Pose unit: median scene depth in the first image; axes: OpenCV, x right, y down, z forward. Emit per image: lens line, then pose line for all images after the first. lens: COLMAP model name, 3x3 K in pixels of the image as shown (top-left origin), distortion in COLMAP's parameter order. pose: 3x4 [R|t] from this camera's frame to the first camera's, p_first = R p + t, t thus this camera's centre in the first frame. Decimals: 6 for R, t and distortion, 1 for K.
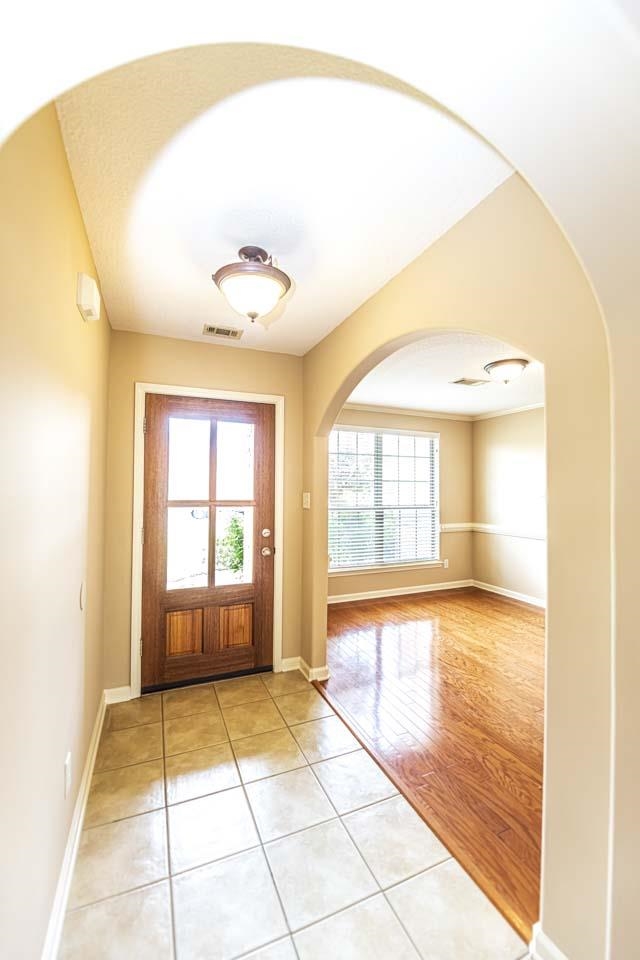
lens RADIAL K [[391.7, 0, 320.0], [0, 391.7, 480.0], [0, 0, 1]] dist [-0.033872, 0.000063]
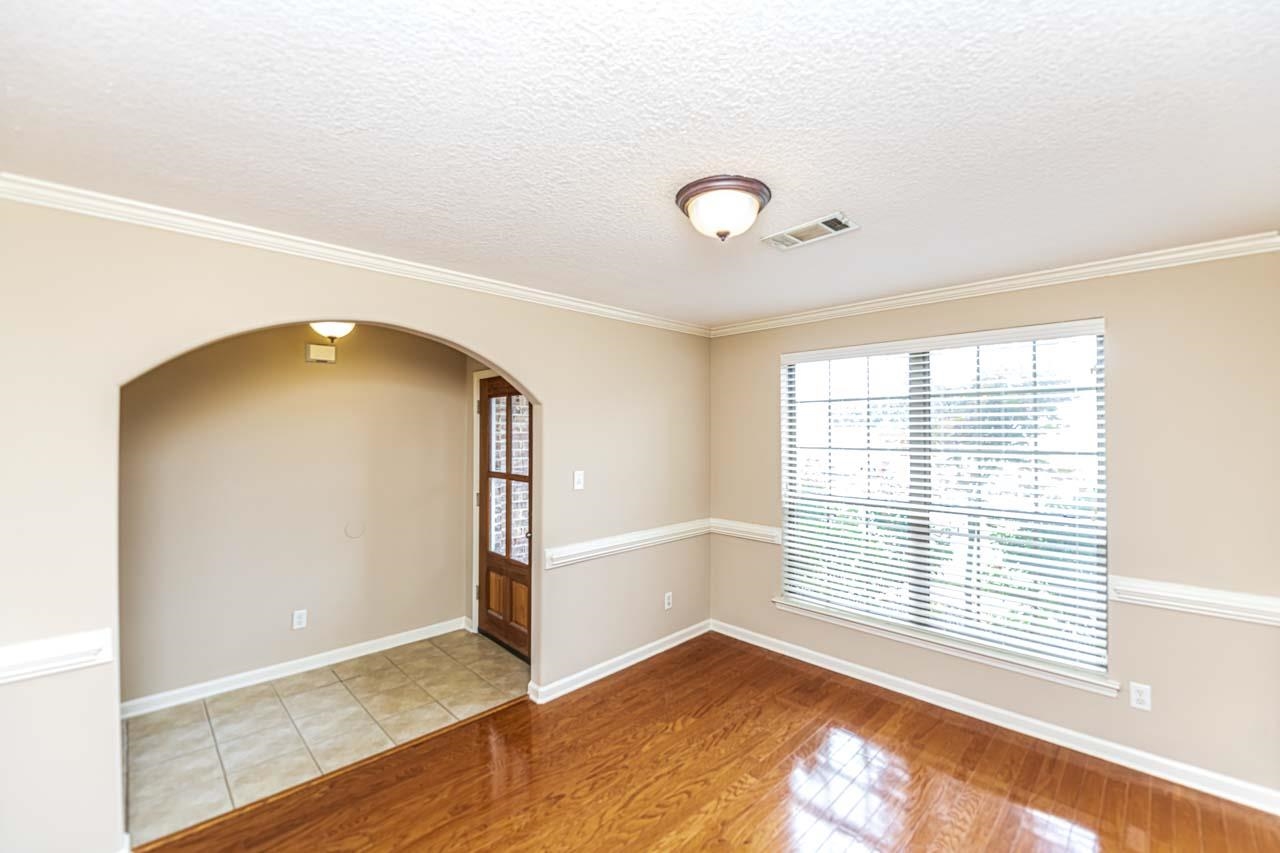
lens RADIAL K [[522.3, 0, 644.7], [0, 522.3, 442.6], [0, 0, 1]] dist [-0.033872, 0.000063]
pose [[0.360017, 0.014432, -0.932834, 1.188112], [0.024325, 0.999395, 0.024849, -0.060546], [0.932629, -0.031637, 0.359448, 0.894800]]
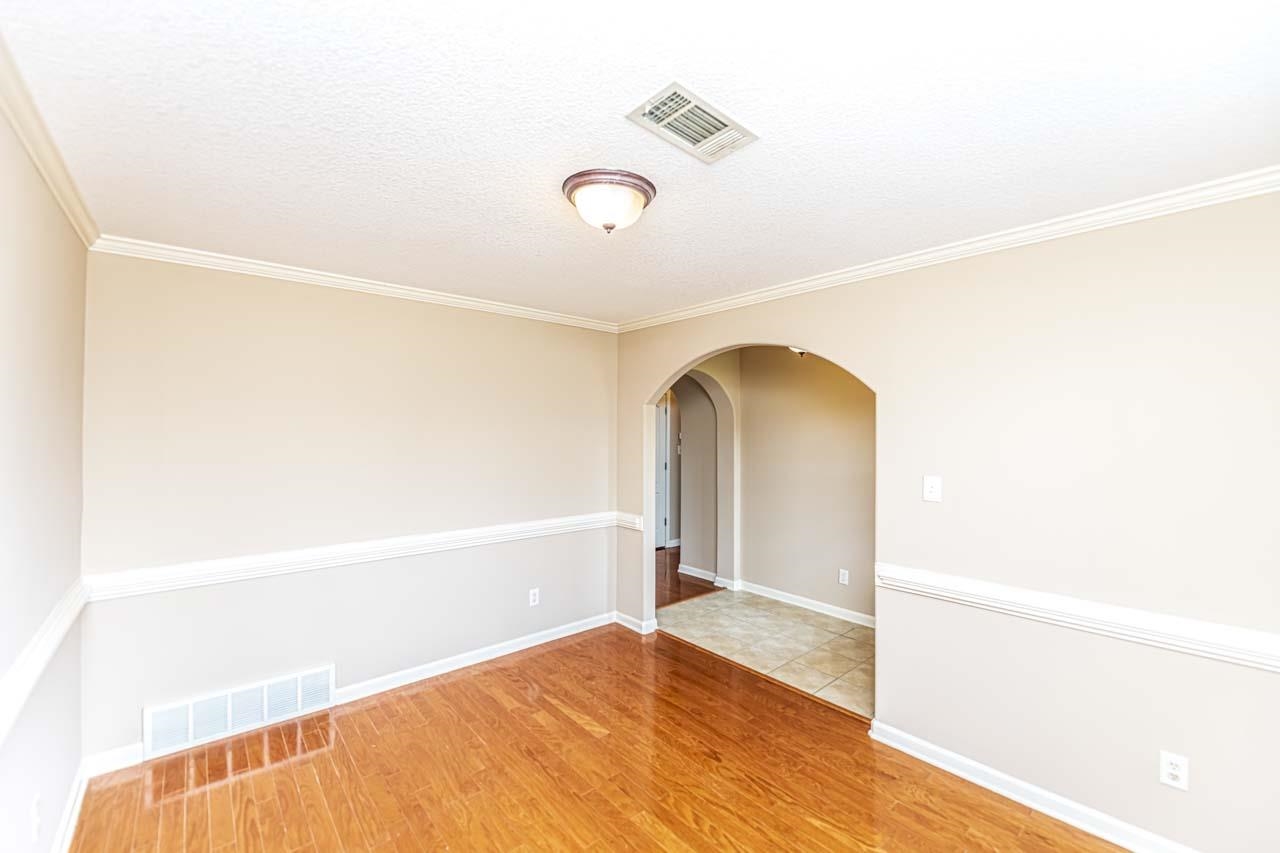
lens RADIAL K [[522.3, 0, 644.7], [0, 522.3, 442.6], [0, 0, 1]] dist [-0.033872, 0.000063]
pose [[-0.956689, 0.002096, -0.291105, 0.739619], [0.000538, 0.999985, 0.005432, -0.033026], [0.291112, 0.005040, -0.956676, 1.920054]]
